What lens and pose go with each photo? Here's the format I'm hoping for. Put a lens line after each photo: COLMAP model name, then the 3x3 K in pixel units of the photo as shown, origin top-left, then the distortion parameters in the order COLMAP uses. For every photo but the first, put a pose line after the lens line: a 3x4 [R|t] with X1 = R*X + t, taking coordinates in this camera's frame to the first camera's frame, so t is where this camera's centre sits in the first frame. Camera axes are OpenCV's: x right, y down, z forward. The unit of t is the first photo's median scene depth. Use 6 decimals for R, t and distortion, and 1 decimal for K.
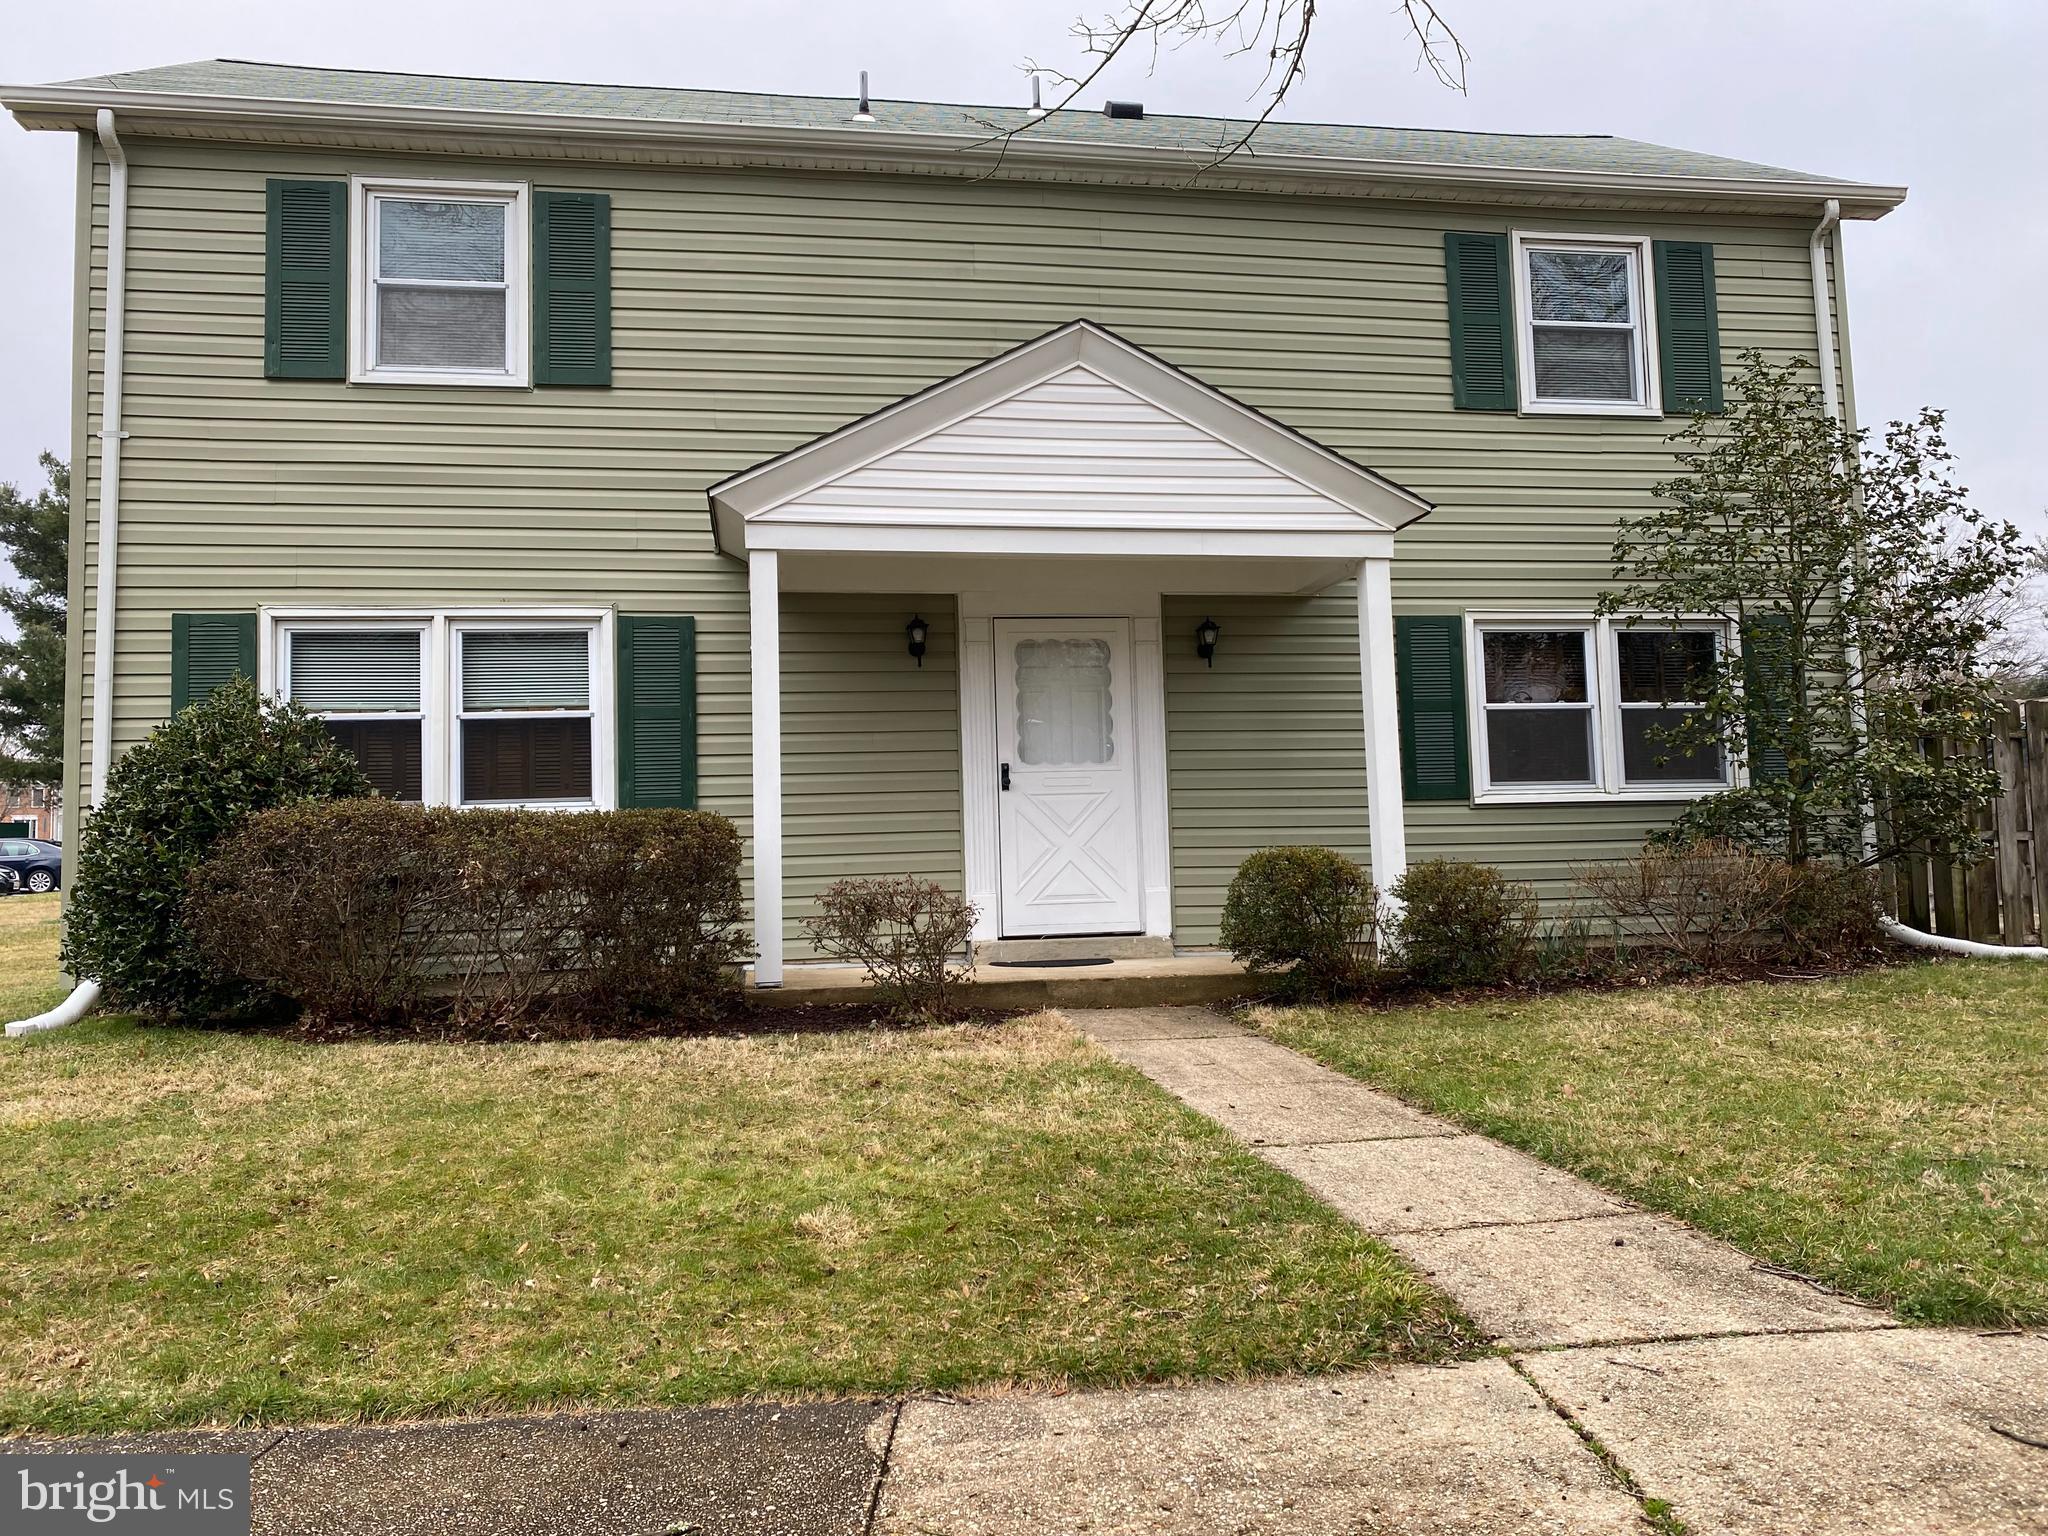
lens RADIAL K [[1623.3, 0, 1024.0], [0, 1623.3, 768.0], [0, 0, 1]] dist [0.079158, -0.000171]
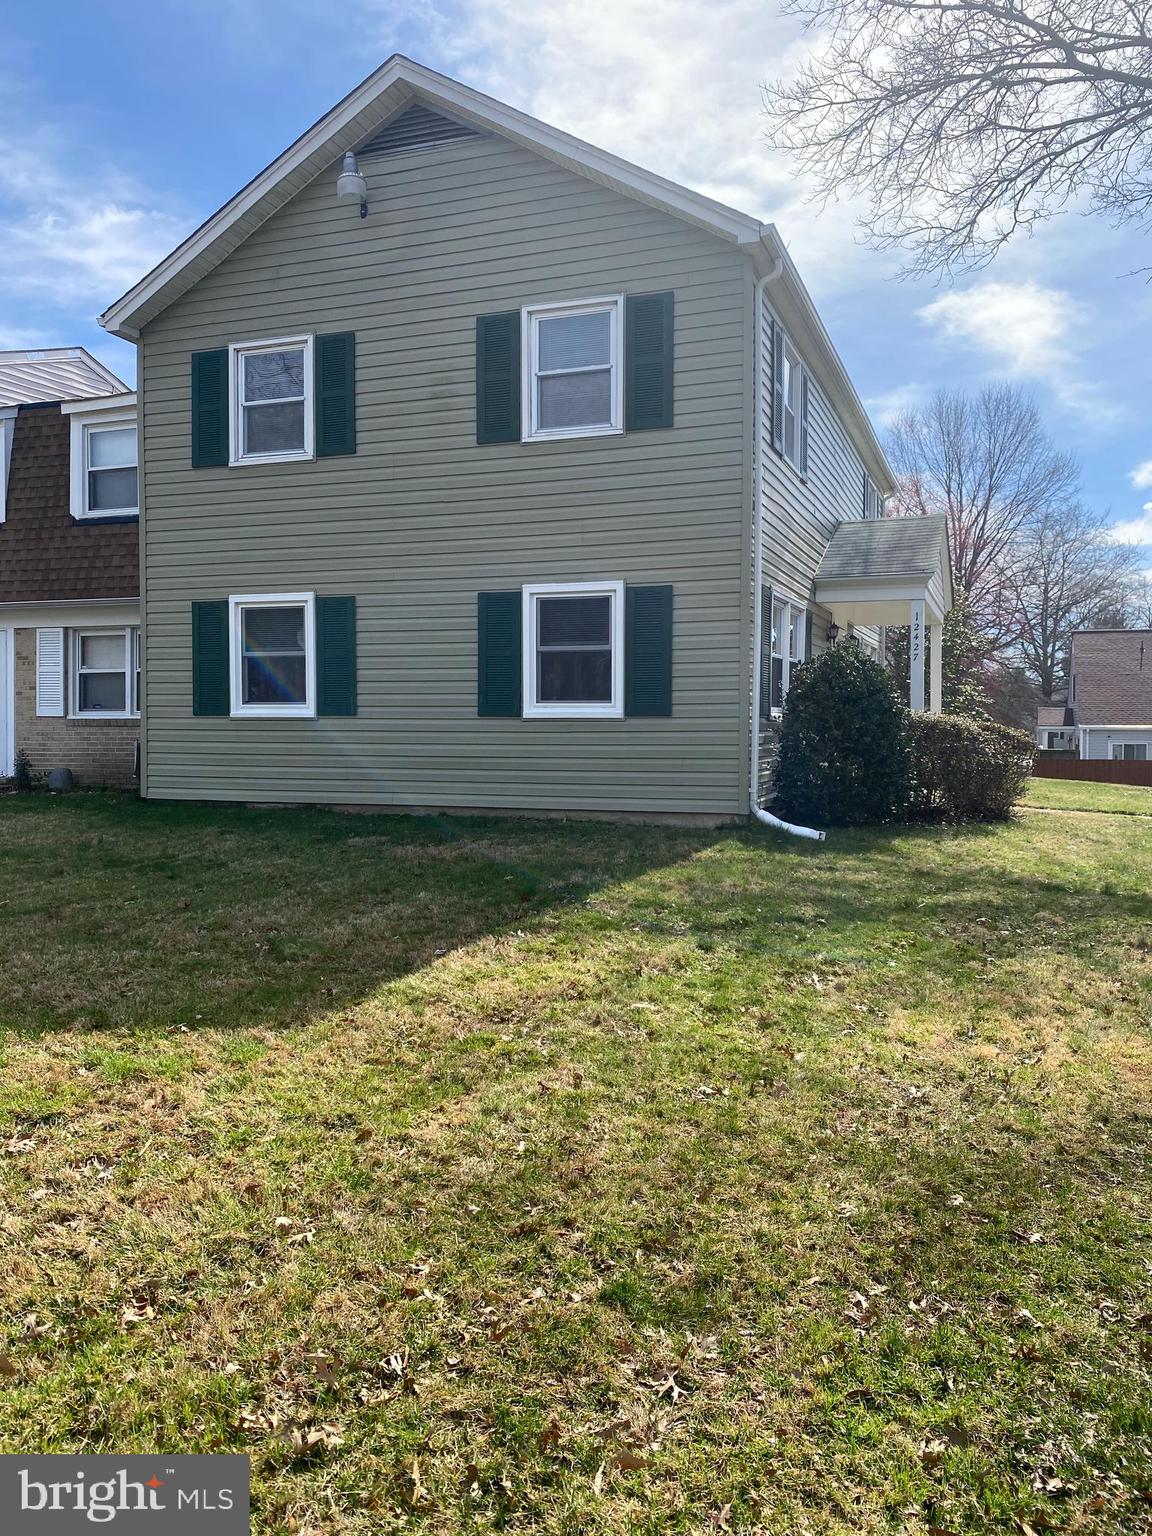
lens RADIAL K [[1178.1, 0, 576.0], [0, 1178.1, 768.0], [0, 0, 1]] dist [0.097054, 0.001274]
pose [[0.862740, 0.039344, -0.504116, 0.553191], [-0.004879, 0.997570, 0.069506, -0.003292], [0.505625, -0.057506, 0.860835, 0.074557]]
